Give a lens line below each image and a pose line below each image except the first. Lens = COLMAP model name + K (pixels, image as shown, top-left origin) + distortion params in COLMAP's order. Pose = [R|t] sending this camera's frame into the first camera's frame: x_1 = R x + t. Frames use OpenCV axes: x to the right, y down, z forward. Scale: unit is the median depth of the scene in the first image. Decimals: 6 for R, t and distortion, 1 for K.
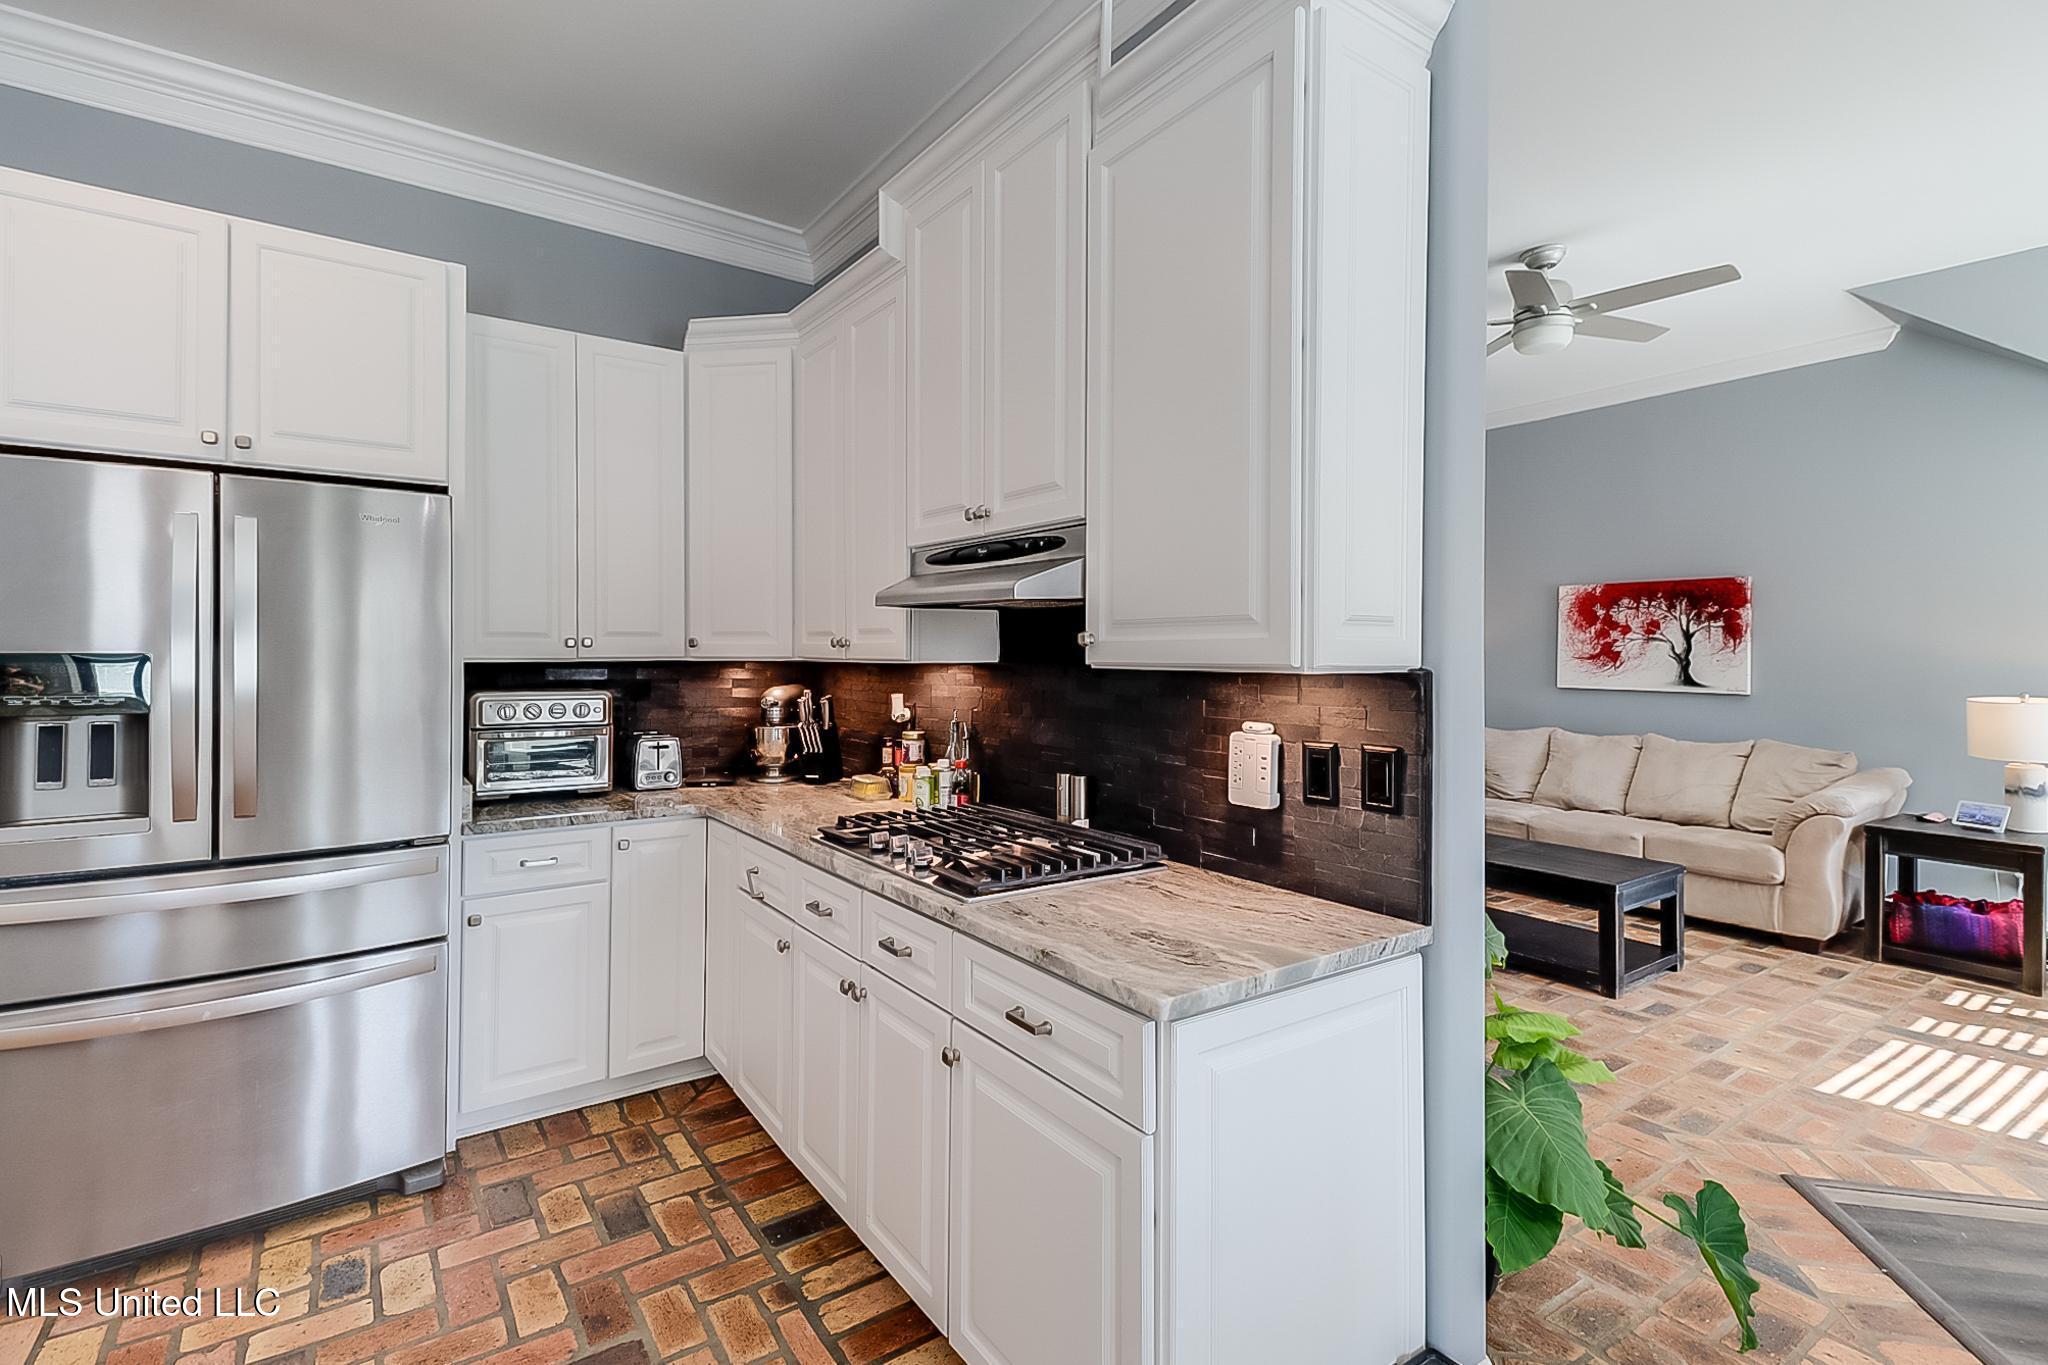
lens RADIAL K [[959.9, 0, 1024.2], [0, 959.9, 655.7], [0, 0, 1]] dist [0.015399, 0.000132]
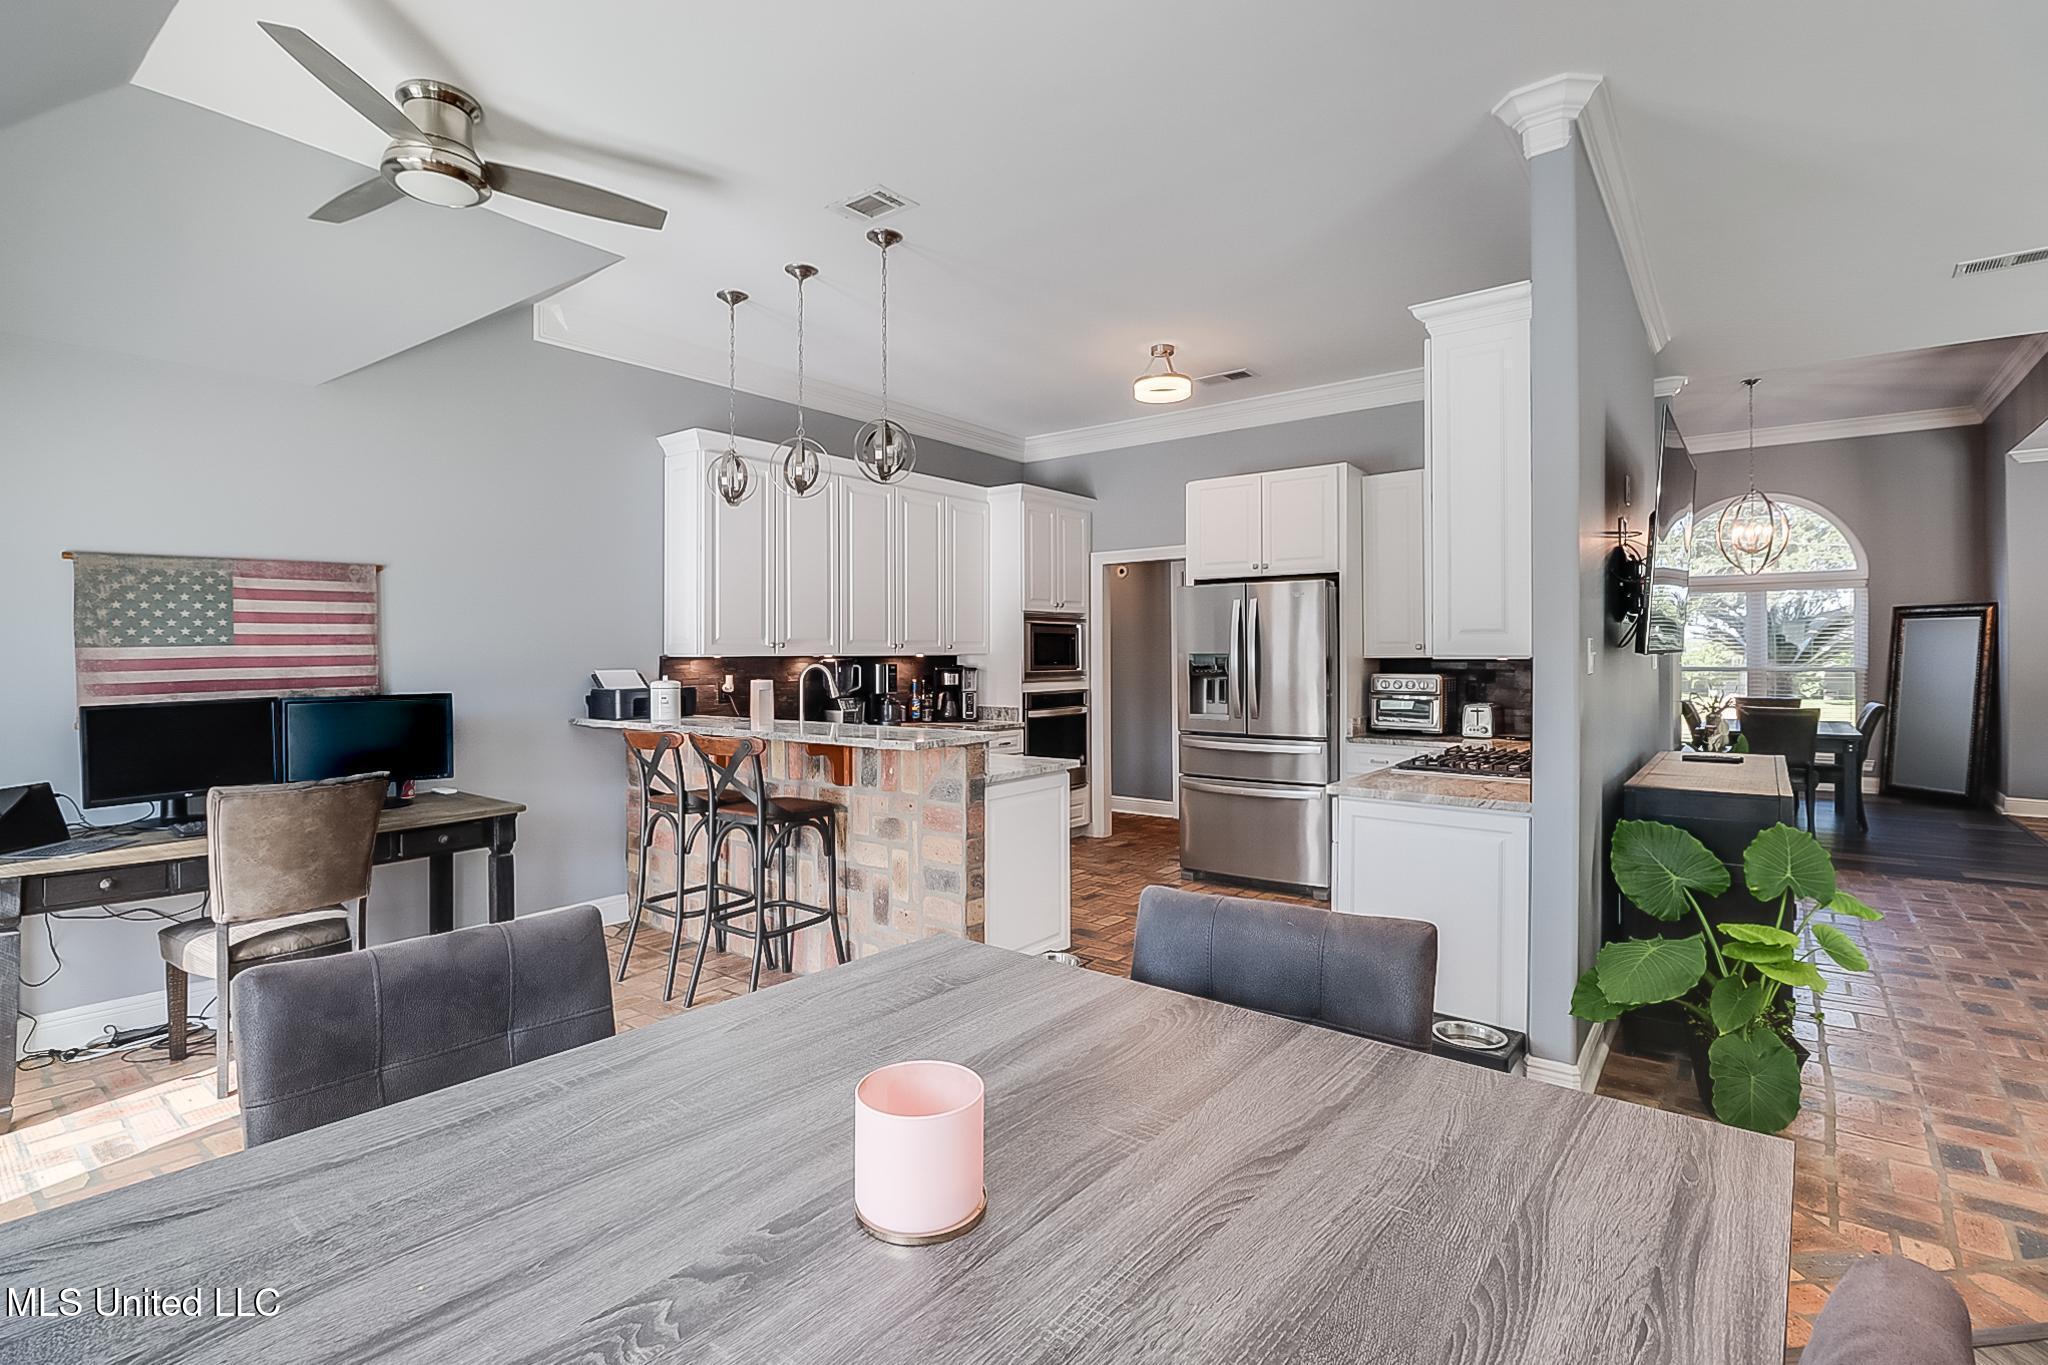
lens RADIAL K [[959.9, 0, 1024.2], [0, 959.9, 655.7], [0, 0, 1]] dist [0.015399, 0.000132]
pose [[0.264828, -0.005613, -0.964279, 1.230676], [-0.000070, 0.999983, -0.005840, 0.015042], [0.964296, 0.001614, 0.264823, -0.196831]]
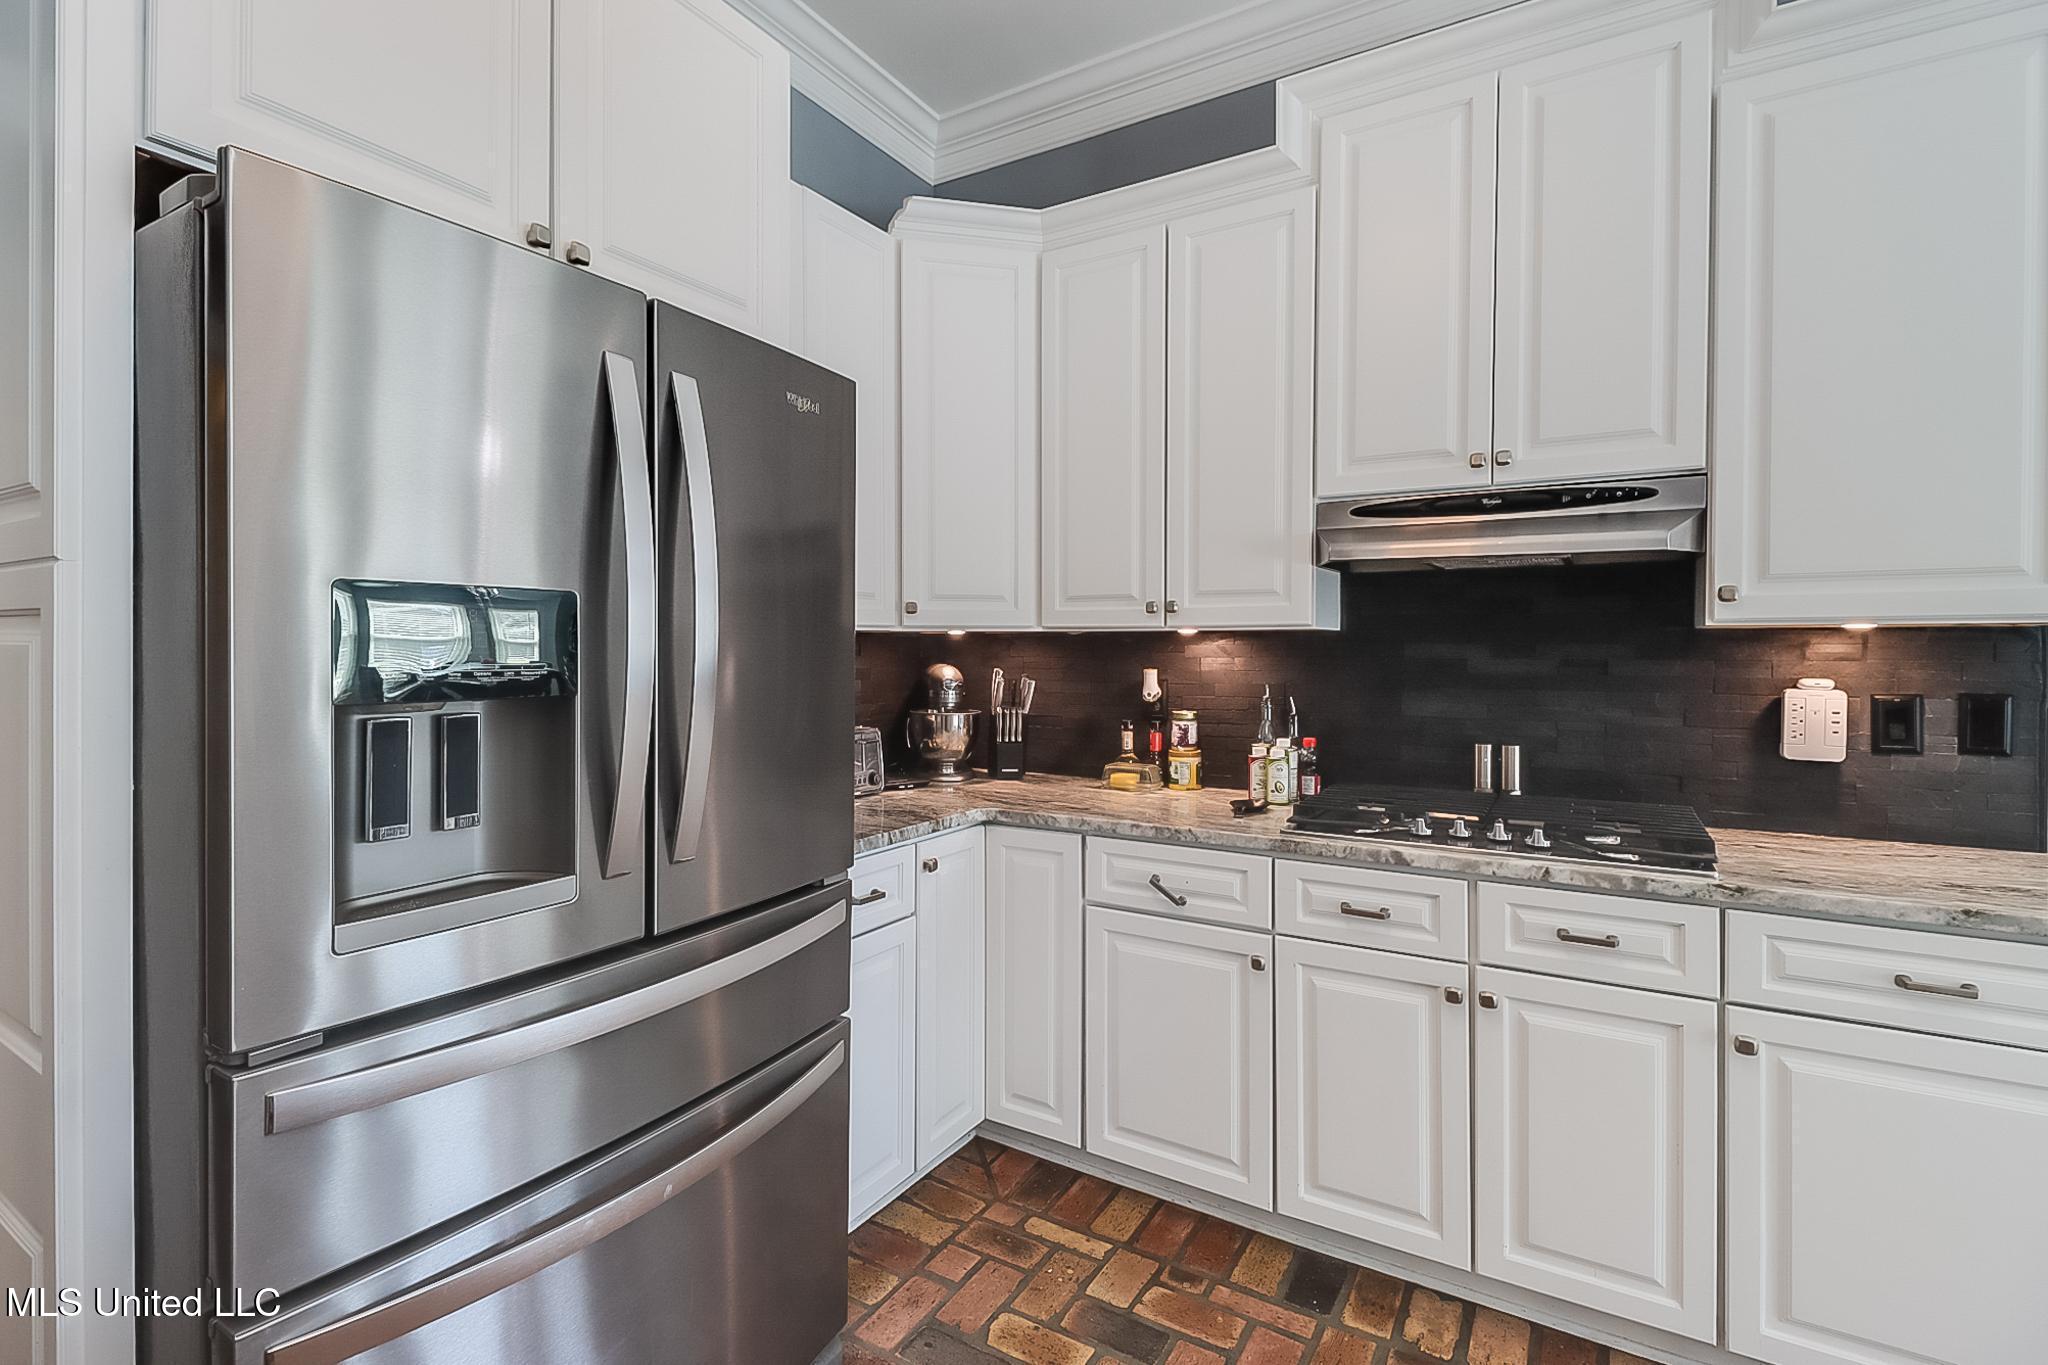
lens RADIAL K [[958.1, 0, 1020.4], [0, 958.1, 663.9], [0, 0, 1]] dist [0.001283, 0.000143]
pose [[0.915831, -0.009235, 0.401457, -0.732406], [0.003675, 0.999886, 0.014619, 0.027147], [-0.401546, -0.011914, 0.915761, 0.305884]]
